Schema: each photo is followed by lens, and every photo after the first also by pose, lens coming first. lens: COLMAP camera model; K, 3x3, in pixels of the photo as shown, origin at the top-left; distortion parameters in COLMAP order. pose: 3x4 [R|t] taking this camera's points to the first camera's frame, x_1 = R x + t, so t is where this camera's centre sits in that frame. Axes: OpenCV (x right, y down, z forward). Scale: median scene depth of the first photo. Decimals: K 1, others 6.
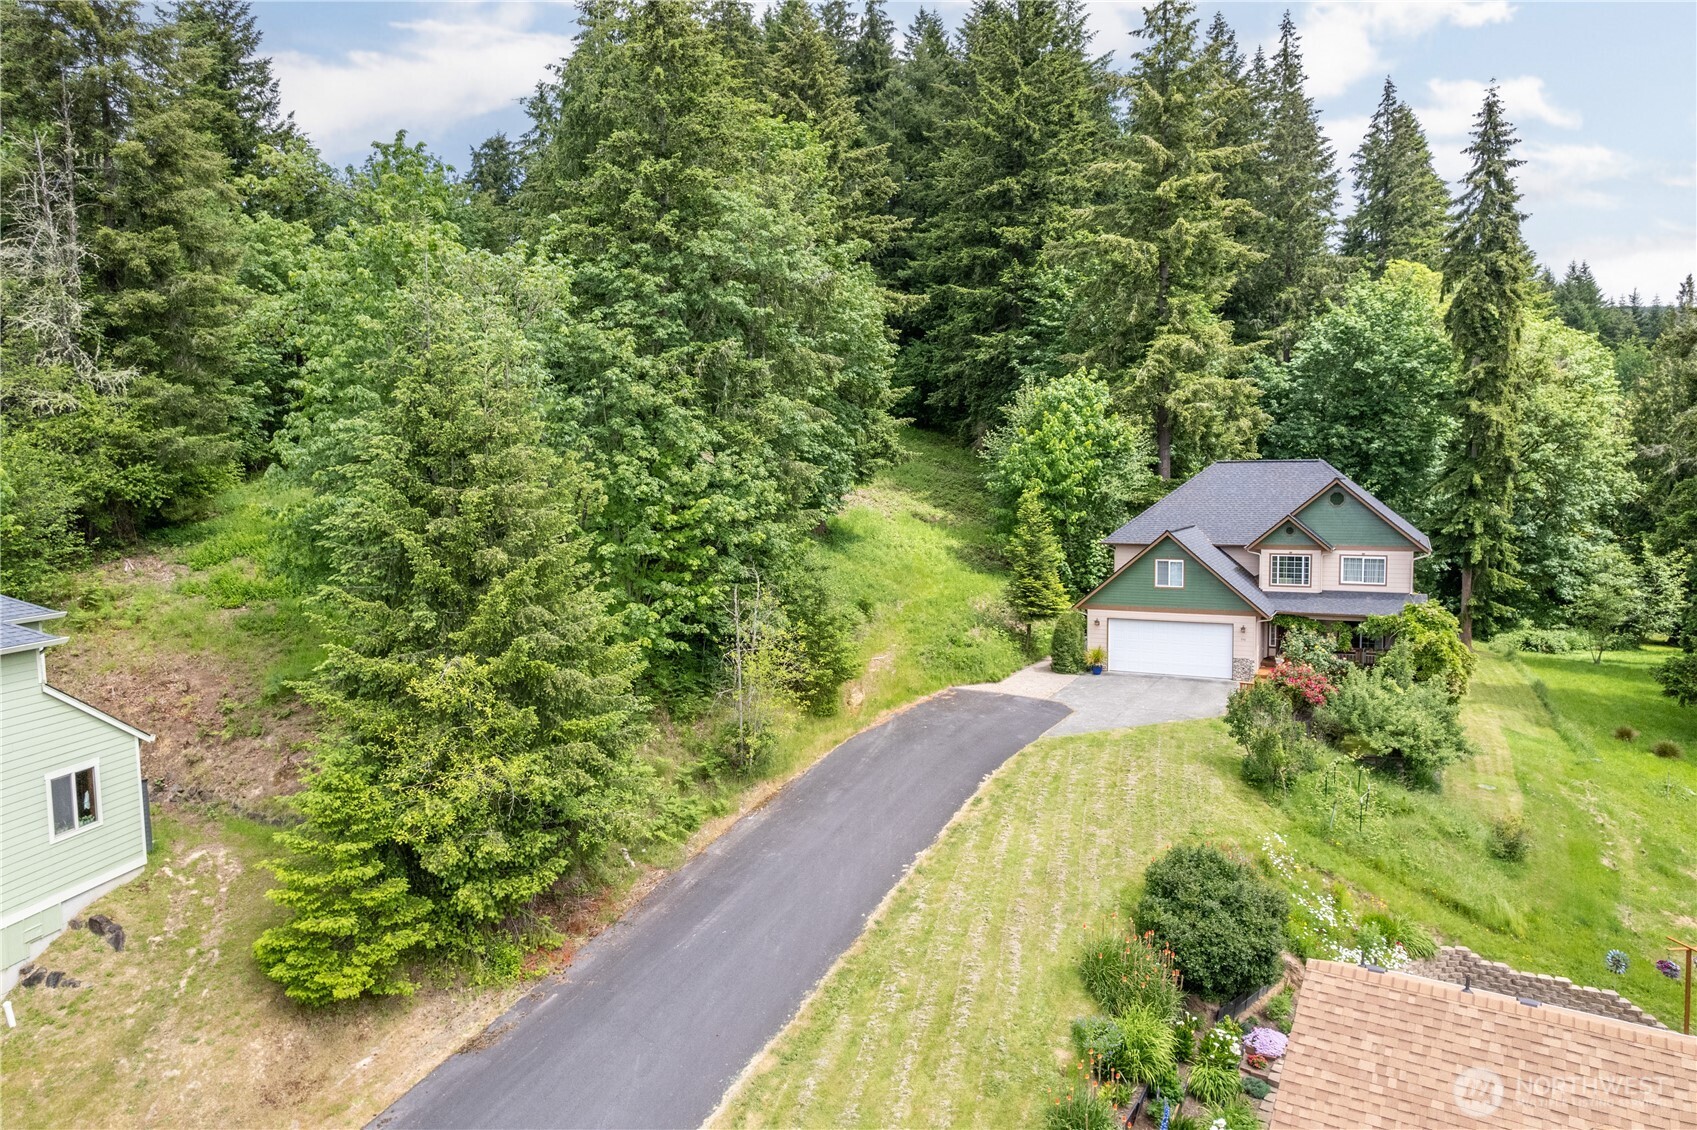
lens RADIAL K [[1088.6, 0, 848.5], [0, 1088.6, 565.0], [0, 0, 1]] dist [-0.030770, 0.000414]
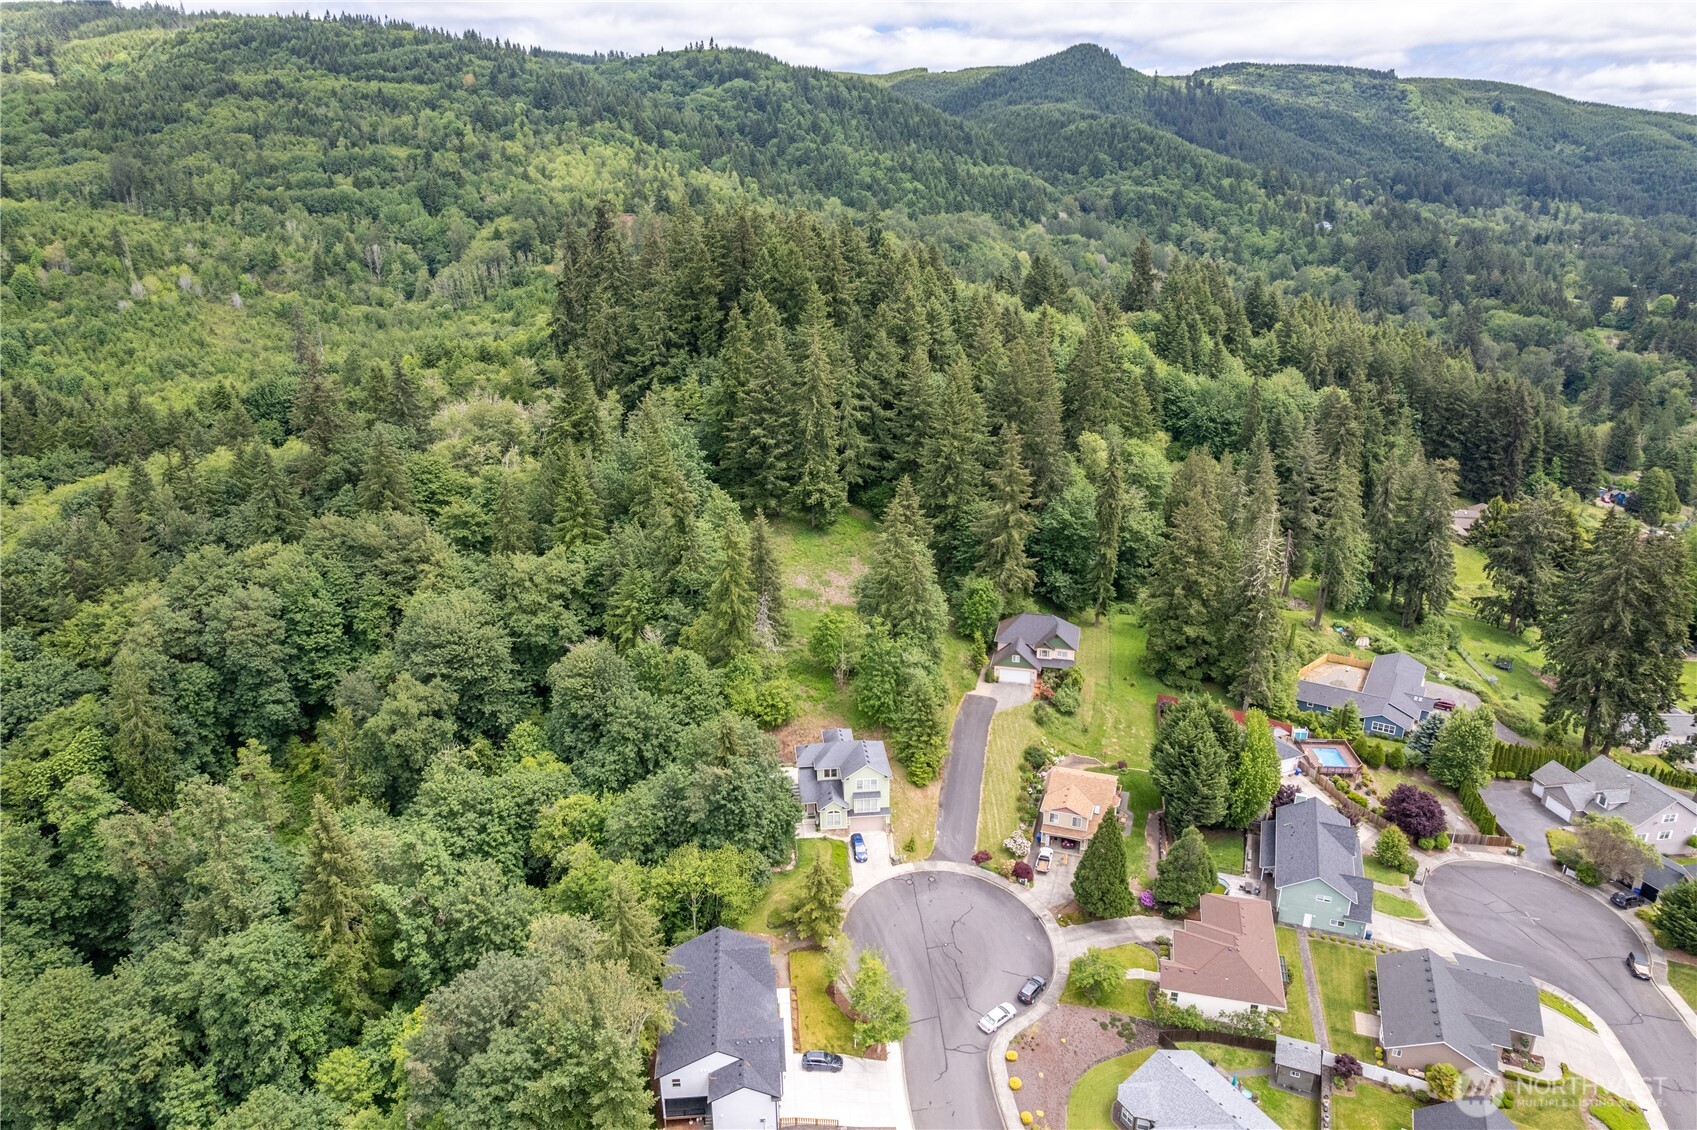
lens RADIAL K [[1088.6, 0, 848.5], [0, 1088.6, 565.0], [0, 0, 1]] dist [-0.030770, 0.000414]
pose [[0.971287, -0.069715, 0.227466, -1.126990], [0.009580, 0.966788, 0.255399, -1.286301], [-0.237716, -0.245887, 0.939697, -2.392839]]
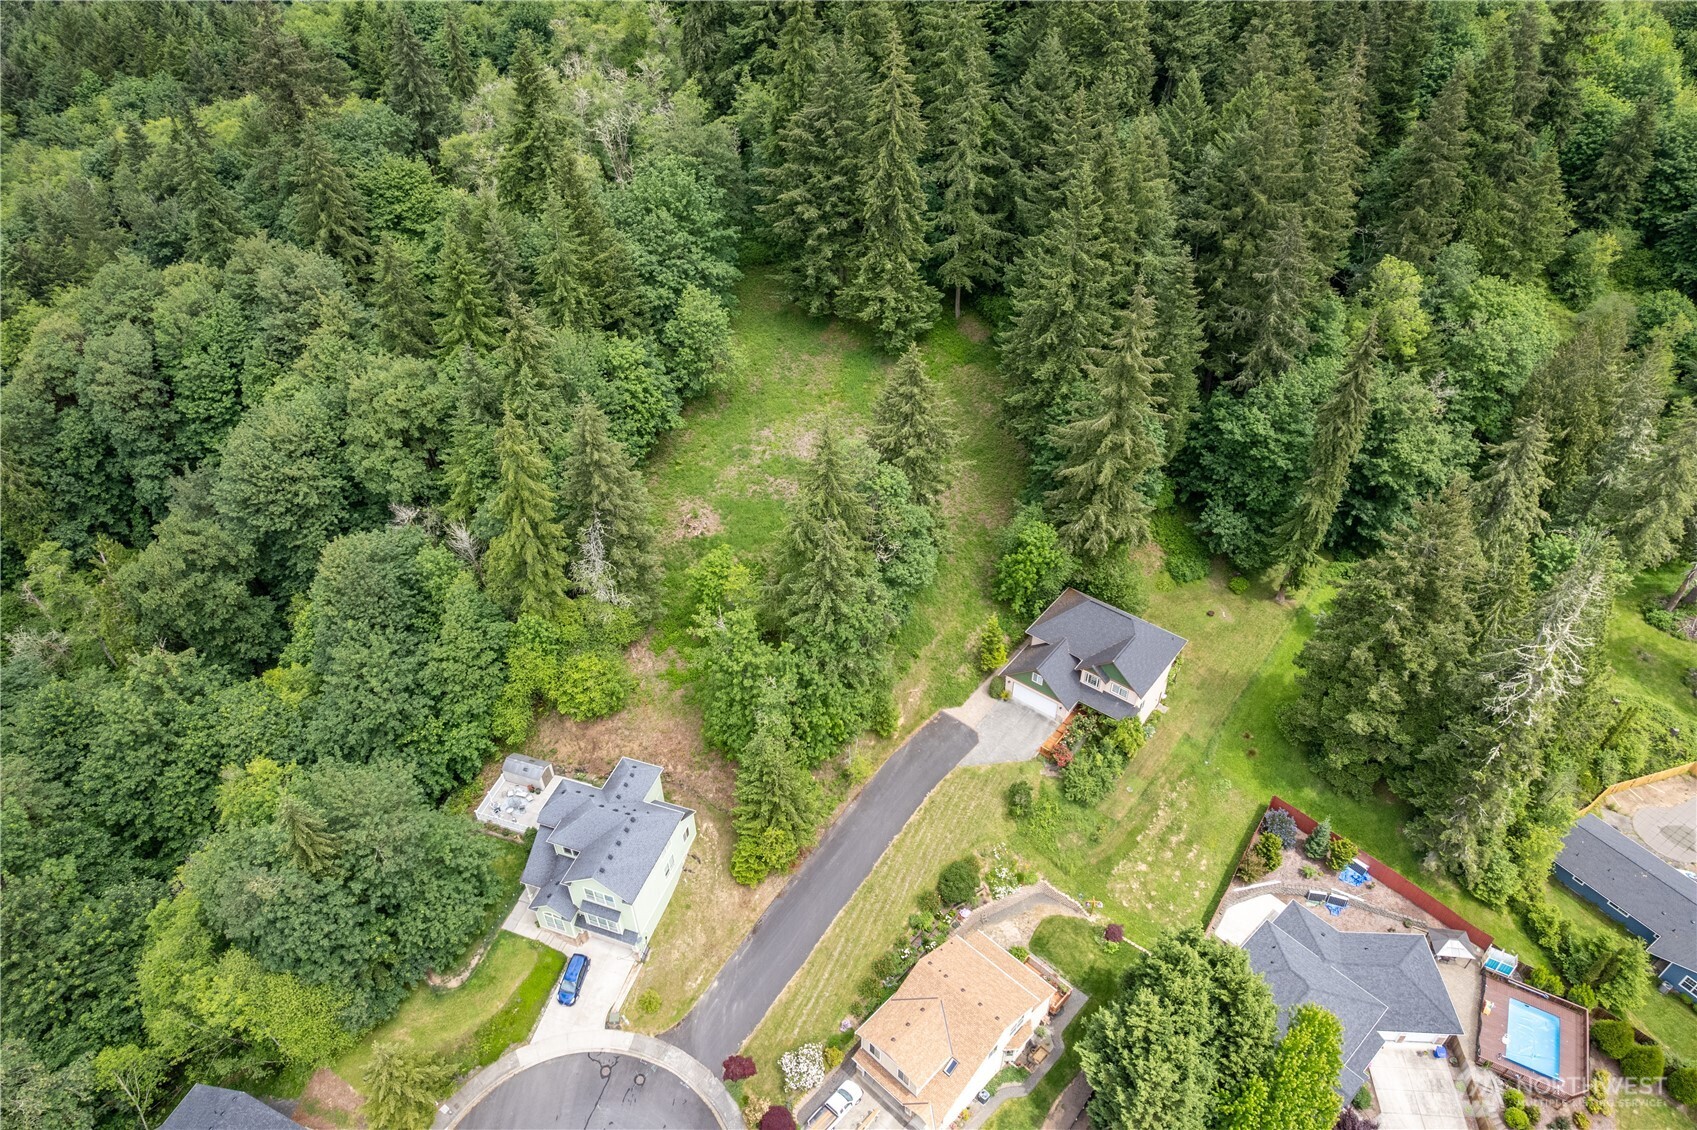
lens RADIAL K [[1095.8, 0, 848.5], [0, 1095.8, 565.0], [0, 0, 1]] dist [-0.076864, 0.077805]
pose [[0.982069, 0.125939, -0.140282, 0.181808], [-0.025204, 0.825156, 0.564343, -1.482551], [0.186828, -0.550688, 0.813534, -0.859674]]
